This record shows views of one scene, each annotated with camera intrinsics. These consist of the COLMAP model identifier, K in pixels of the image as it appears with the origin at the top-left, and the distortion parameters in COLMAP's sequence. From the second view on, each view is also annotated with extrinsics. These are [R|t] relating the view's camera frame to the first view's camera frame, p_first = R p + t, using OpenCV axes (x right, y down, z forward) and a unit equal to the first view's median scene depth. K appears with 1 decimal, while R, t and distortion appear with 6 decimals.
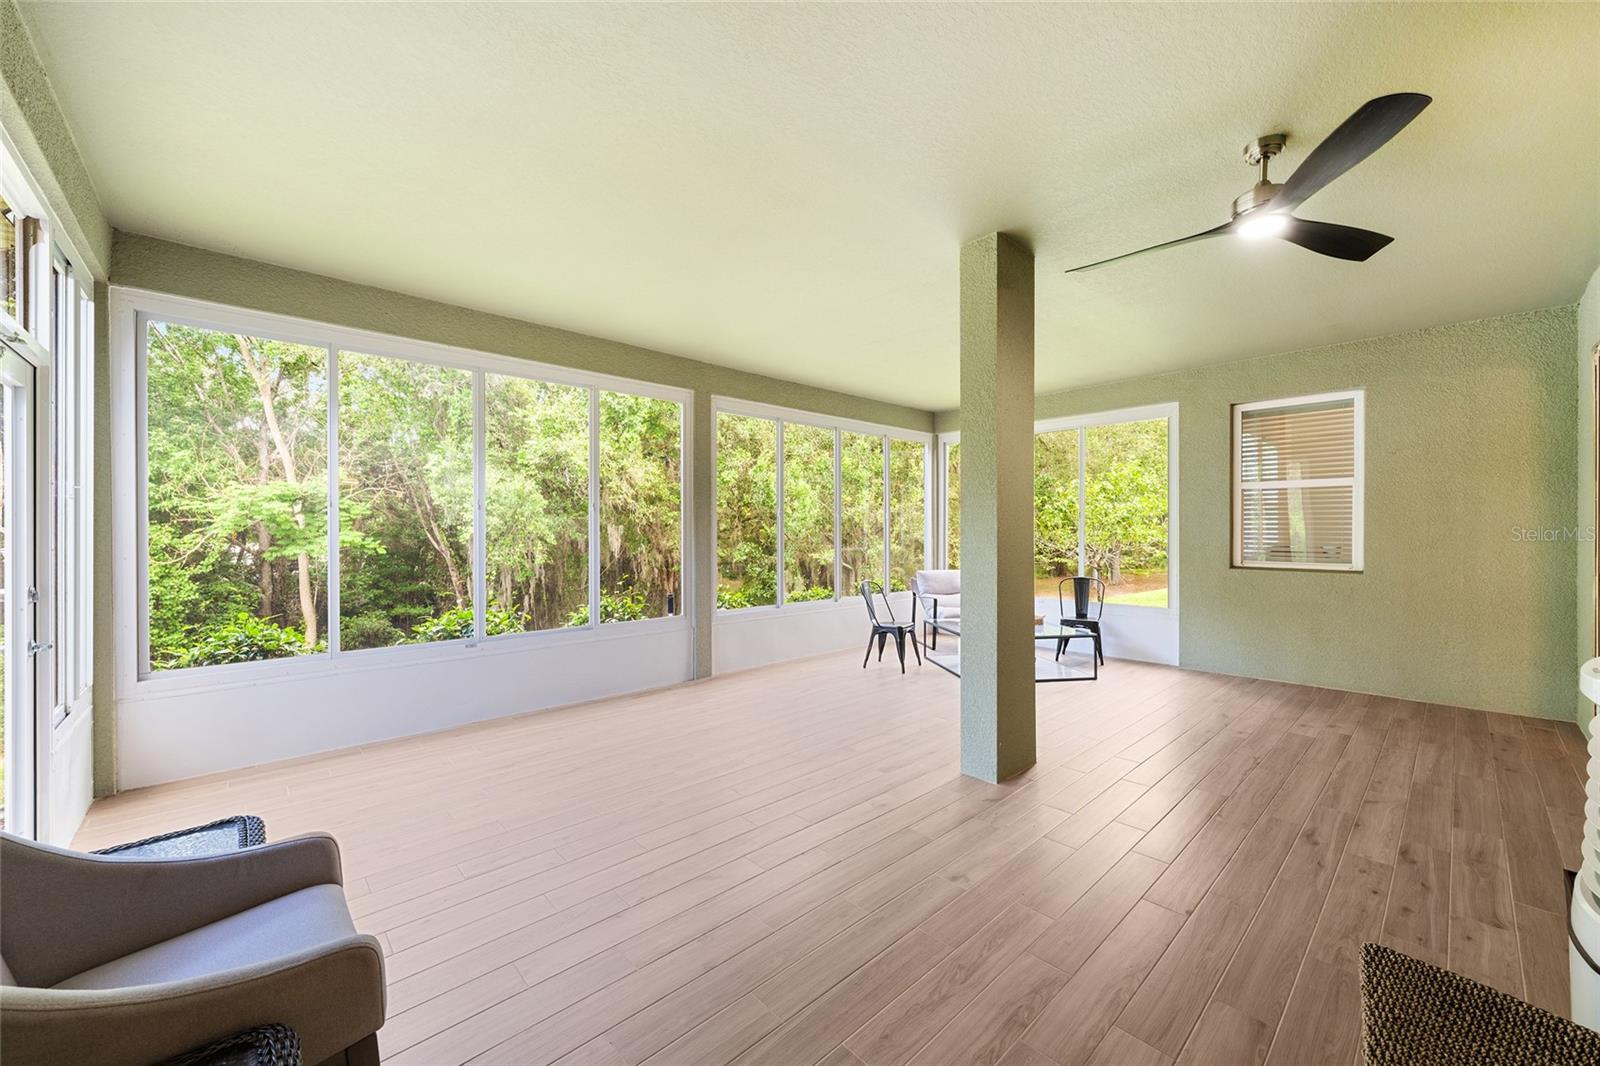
lens RADIAL K [[603.5, 0, 806.6], [0, 603.5, 533.5], [0, 0, 1]] dist [-0.000100, 0.000051]
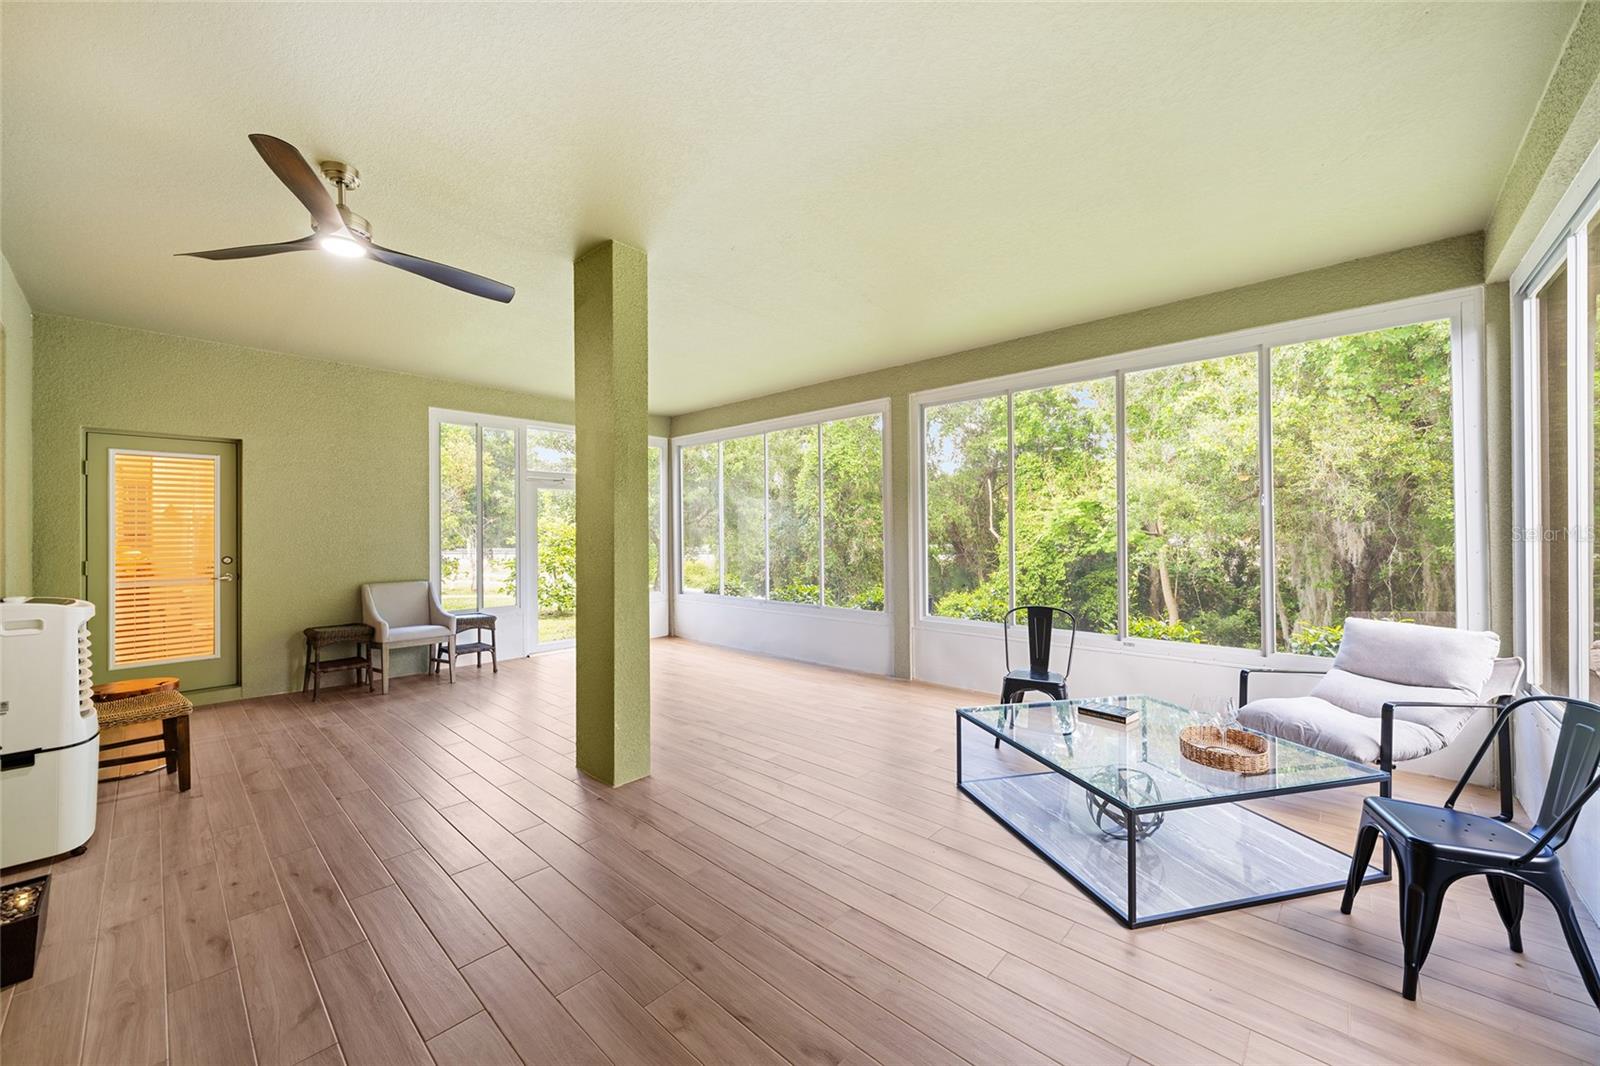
lens RADIAL K [[603.5, 0, 806.6], [0, 603.5, 533.5], [0, 0, 1]] dist [-0.000100, 0.000051]
pose [[0.081924, -0.001859, -0.996637, 1.202004], [0.006316, 0.999979, -0.001346, -0.002995], [0.996619, -0.006184, 0.081934, 1.108442]]
